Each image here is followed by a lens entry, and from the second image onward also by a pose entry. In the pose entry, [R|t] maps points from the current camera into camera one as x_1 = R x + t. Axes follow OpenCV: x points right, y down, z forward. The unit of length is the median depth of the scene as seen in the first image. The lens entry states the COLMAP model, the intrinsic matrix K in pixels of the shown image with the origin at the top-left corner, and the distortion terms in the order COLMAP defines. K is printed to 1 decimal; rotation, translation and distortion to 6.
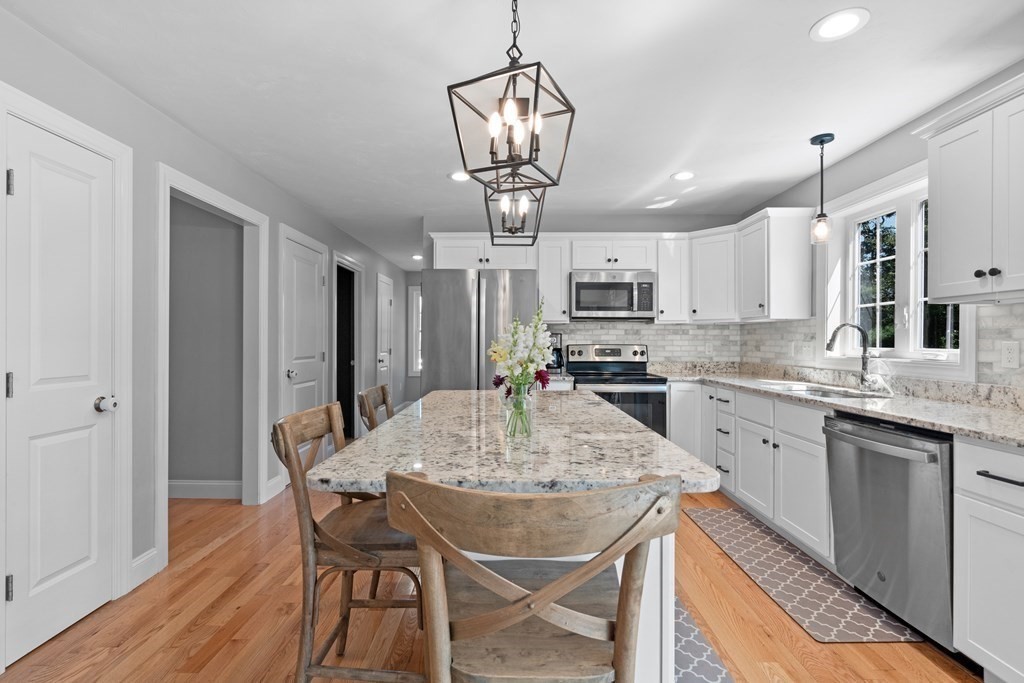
lens RADIAL K [[469.5, 0, 506.6], [0, 469.5, 338.2], [0, 0, 1]] dist [0.000805, 0.000340]
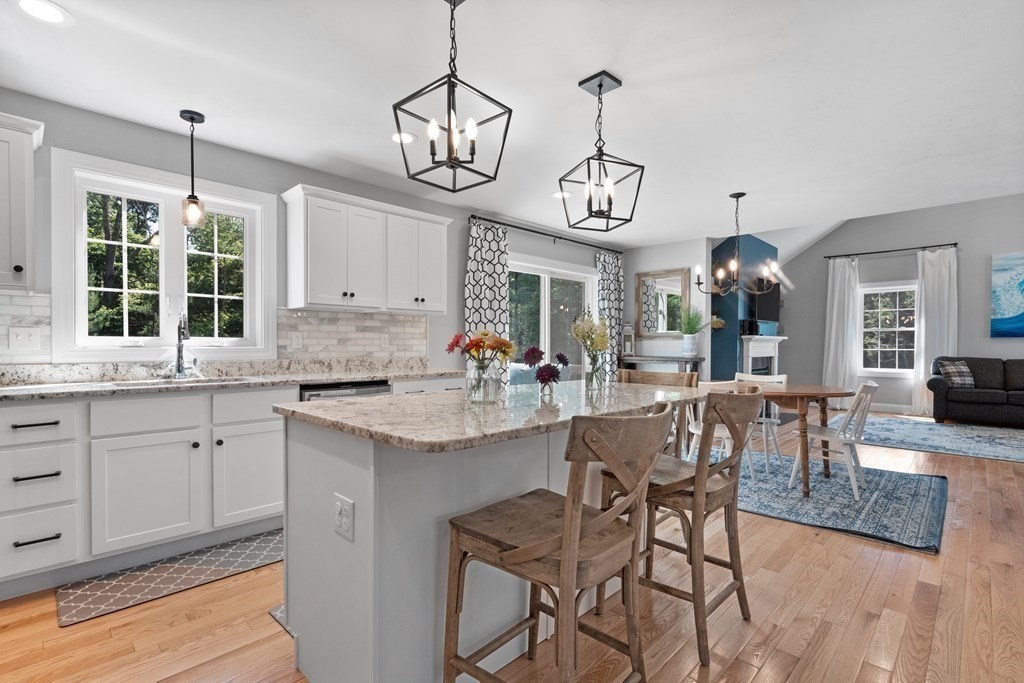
lens RADIAL K [[490.9, 0, 512.7], [0, 490.9, 350.6], [0, 0, 1]] dist [-0.000585, -0.000180]
pose [[-0.731002, -0.014918, 0.682212, -0.349858], [-0.009174, 0.999886, 0.012034, 0.022894], [-0.682313, 0.002539, -0.731056, 0.925315]]
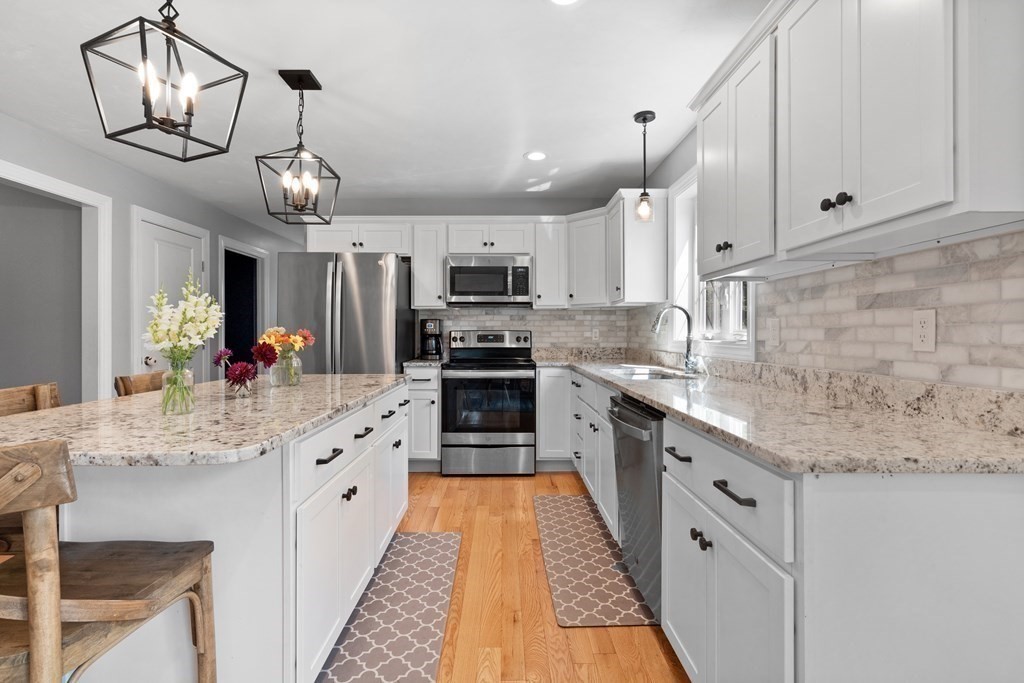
lens RADIAL K [[475.3, 0, 505.4], [0, 475.3, 331.3], [0, 0, 1]] dist [-0.000399, -0.000072]
pose [[0.999841, -0.003423, 0.017498, 0.260489], [0.003401, 0.999993, 0.001313, 0.015947], [-0.017503, -0.001253, 0.999846, 0.008534]]
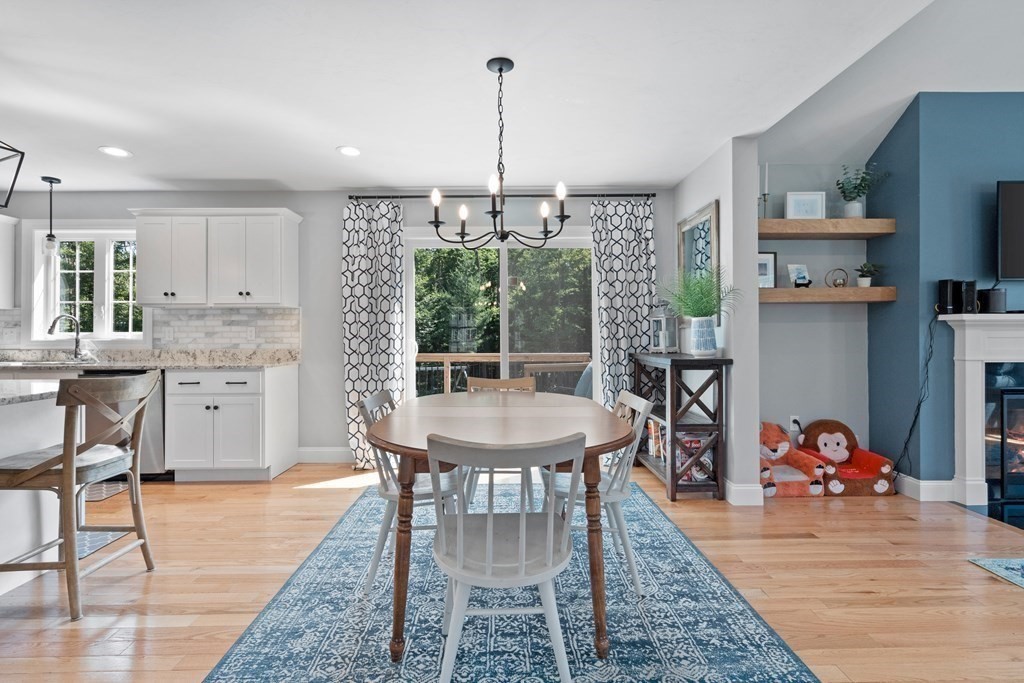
lens RADIAL K [[475.3, 0, 505.4], [0, 475.3, 331.3], [0, 0, 1]] dist [-0.000399, -0.000072]
pose [[-0.018459, 0.004130, 0.999821, -0.531402], [-0.002172, 0.999989, -0.004170, 0.015338], [-0.999827, -0.002249, -0.018450, -0.217266]]
